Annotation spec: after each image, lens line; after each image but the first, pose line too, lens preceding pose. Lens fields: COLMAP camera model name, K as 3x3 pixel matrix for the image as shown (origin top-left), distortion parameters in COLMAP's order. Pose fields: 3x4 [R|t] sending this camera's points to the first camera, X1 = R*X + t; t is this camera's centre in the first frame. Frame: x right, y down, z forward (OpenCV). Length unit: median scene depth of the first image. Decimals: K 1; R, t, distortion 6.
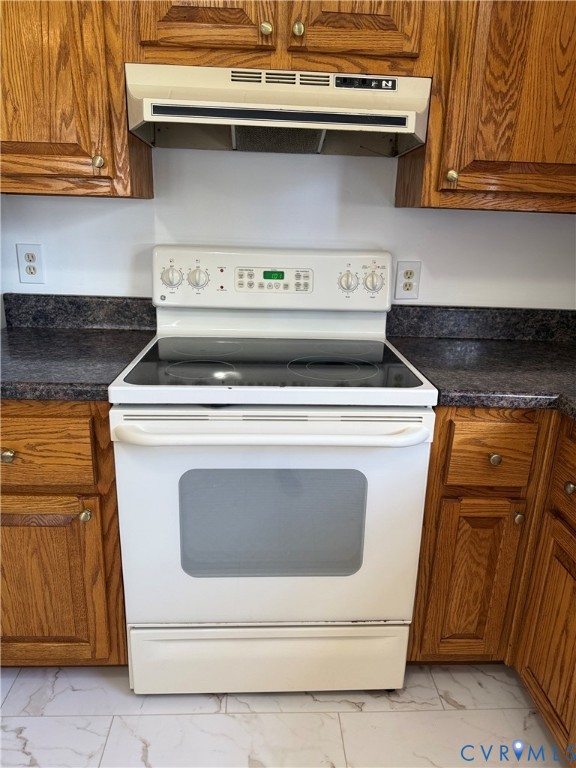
lens RADIAL K [[540.0, 0, 287.9], [0, 540.0, 384.4], [0, 0, 1]] dist [0.079265, -0.105023]
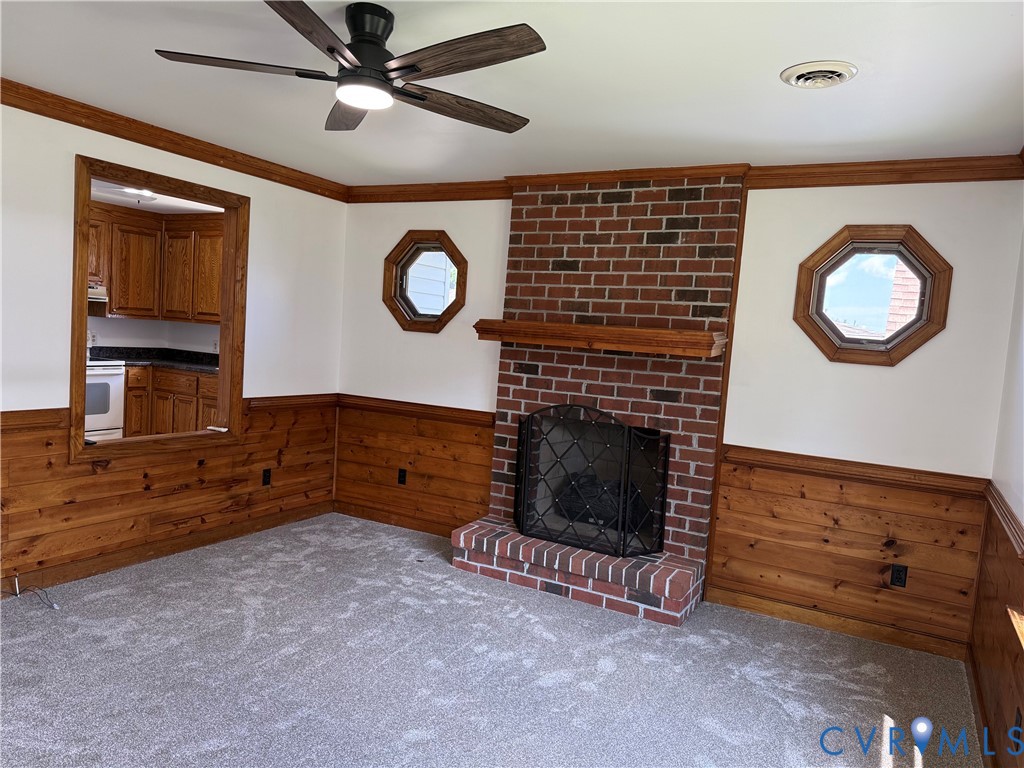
lens RADIAL K [[720.0, 0, 489.3], [0, 720.0, 381.7], [0, 0, 1]] dist [0.079265, -0.105023]
pose [[0.542437, -0.062603, 0.837761, -2.697833], [0.203637, 0.977278, -0.058823, 0.985671], [-0.815042, 0.202507, 0.542860, -3.985065]]
